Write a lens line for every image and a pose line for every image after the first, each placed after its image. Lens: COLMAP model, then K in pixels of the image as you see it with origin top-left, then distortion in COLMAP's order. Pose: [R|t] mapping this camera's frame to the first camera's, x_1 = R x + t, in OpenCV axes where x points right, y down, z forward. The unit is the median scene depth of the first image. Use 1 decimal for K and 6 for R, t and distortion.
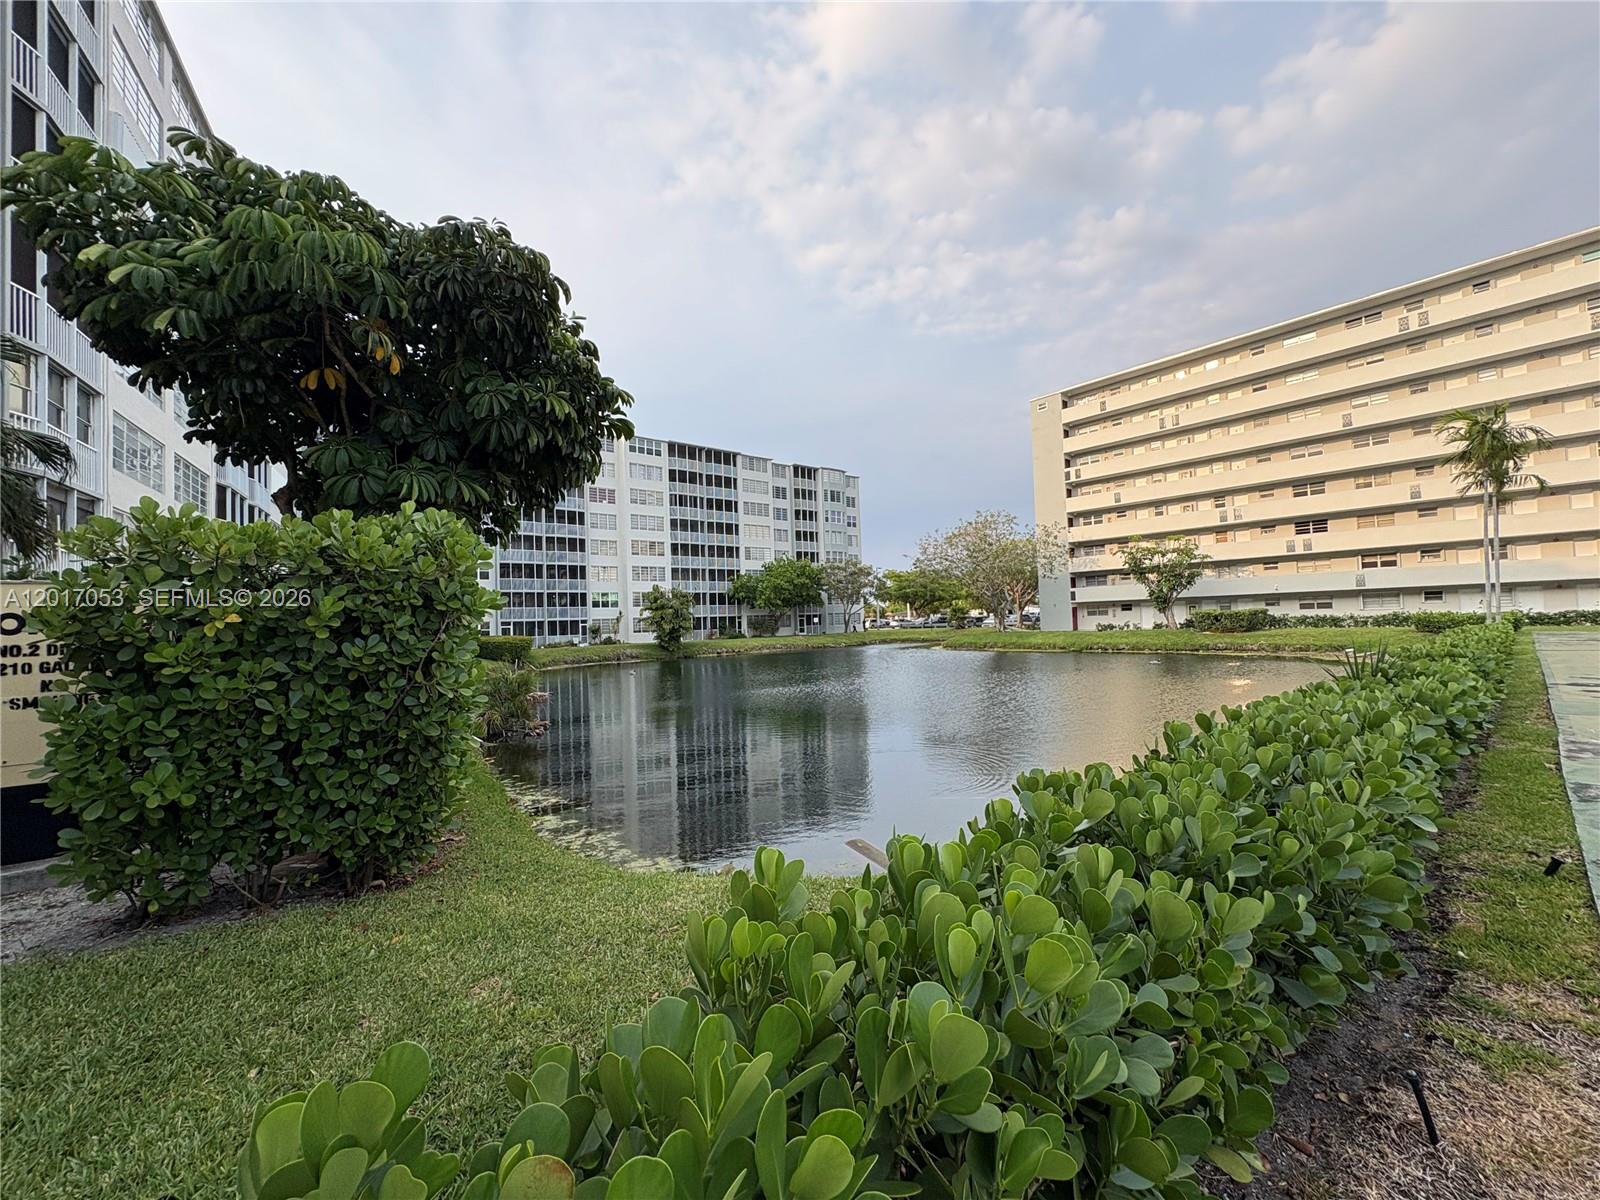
lens RADIAL K [[642.1, 0, 806.6], [0, 642.1, 603.8], [0, 0, 1]] dist [0.002253, -0.000046]
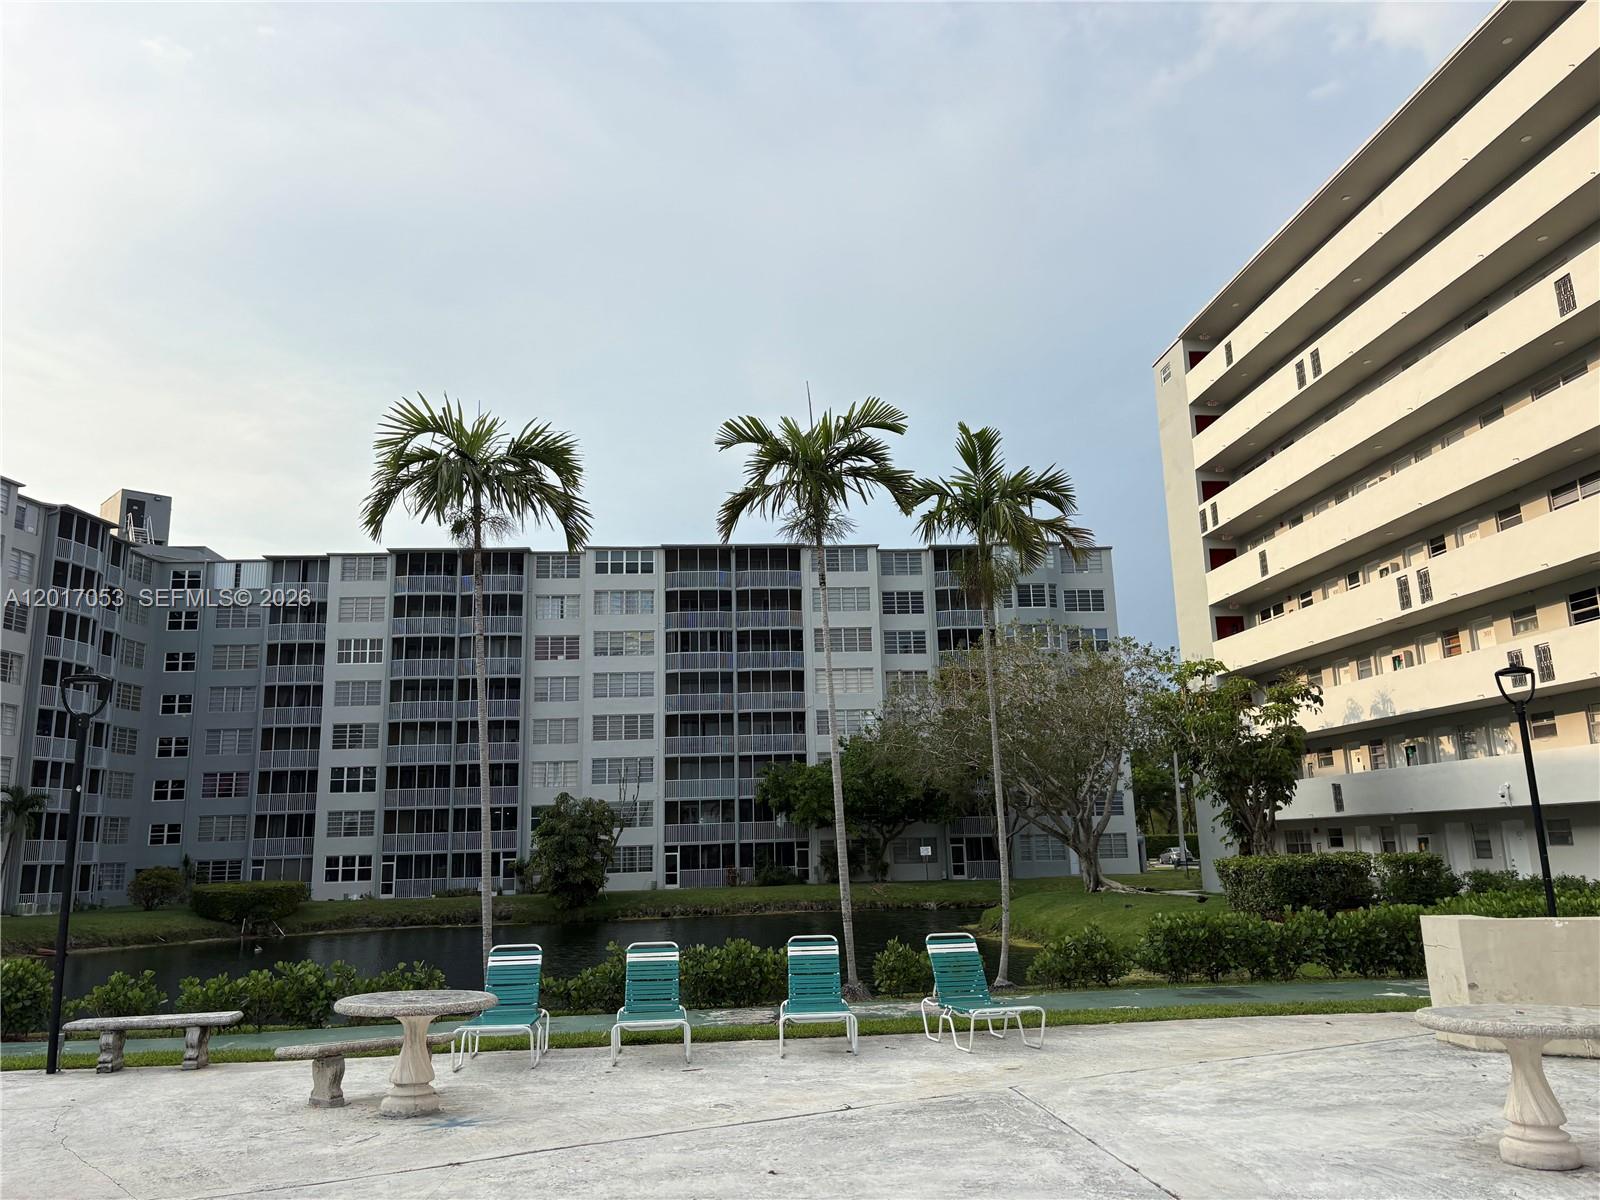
lens RADIAL K [[1223.3, 0, 806.8], [0, 1223.3, 567.1], [0, 0, 1]] dist [0.065336, -0.076413]
pose [[0.806932, -0.122802, -0.577738, 0.523258], [0.016363, 0.982420, -0.185965, -0.015789], [0.590418, 0.140608, 0.794755, 0.153416]]
